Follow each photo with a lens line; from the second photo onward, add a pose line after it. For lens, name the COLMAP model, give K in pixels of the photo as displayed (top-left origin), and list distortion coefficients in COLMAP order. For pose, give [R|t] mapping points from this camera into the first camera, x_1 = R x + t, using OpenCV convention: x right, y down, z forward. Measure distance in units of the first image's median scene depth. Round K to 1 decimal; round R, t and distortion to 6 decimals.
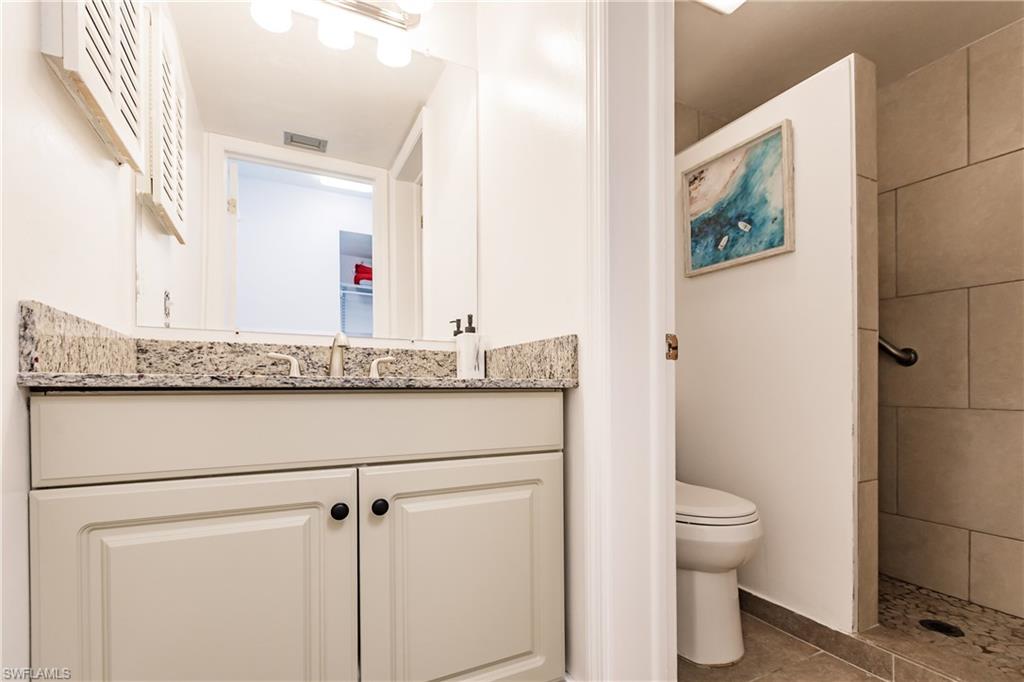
lens RADIAL K [[468.4, 0, 512.6], [0, 468.4, 396.6], [0, 0, 1]] dist [-0.005564, 0.000178]
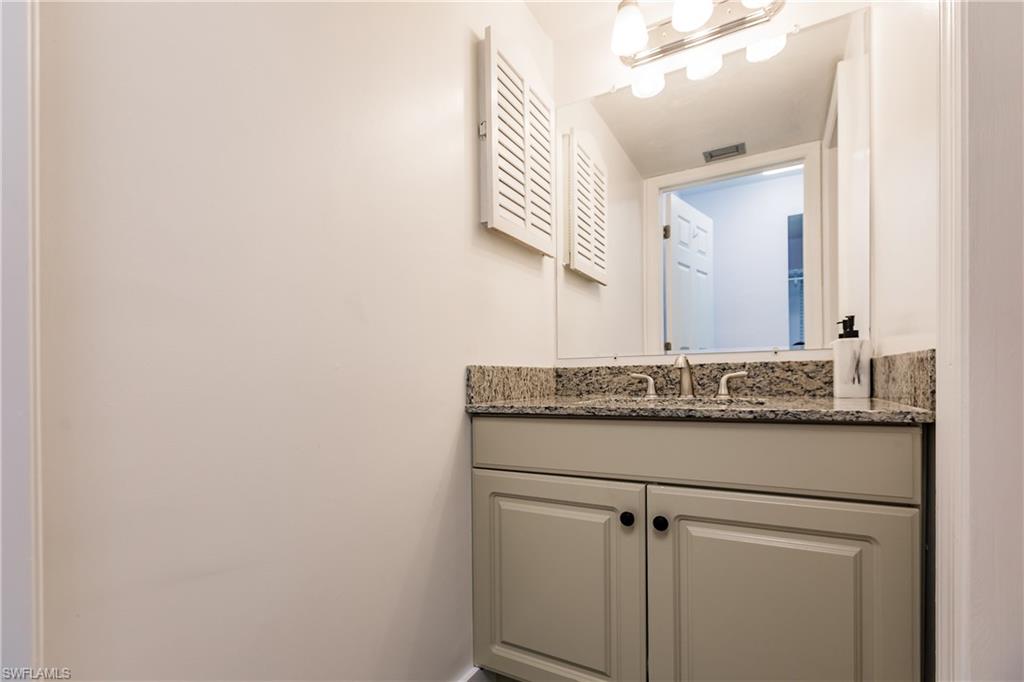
lens RADIAL K [[468.4, 0, 511.6], [0, 468.4, 377.7], [0, 0, 1]] dist [-0.005564, 0.000178]
pose [[0.556397, -0.008932, -0.830869, 0.360273], [0.005412, 0.999960, -0.007125, -0.085842], [0.830899, -0.000532, 0.556423, 0.059861]]
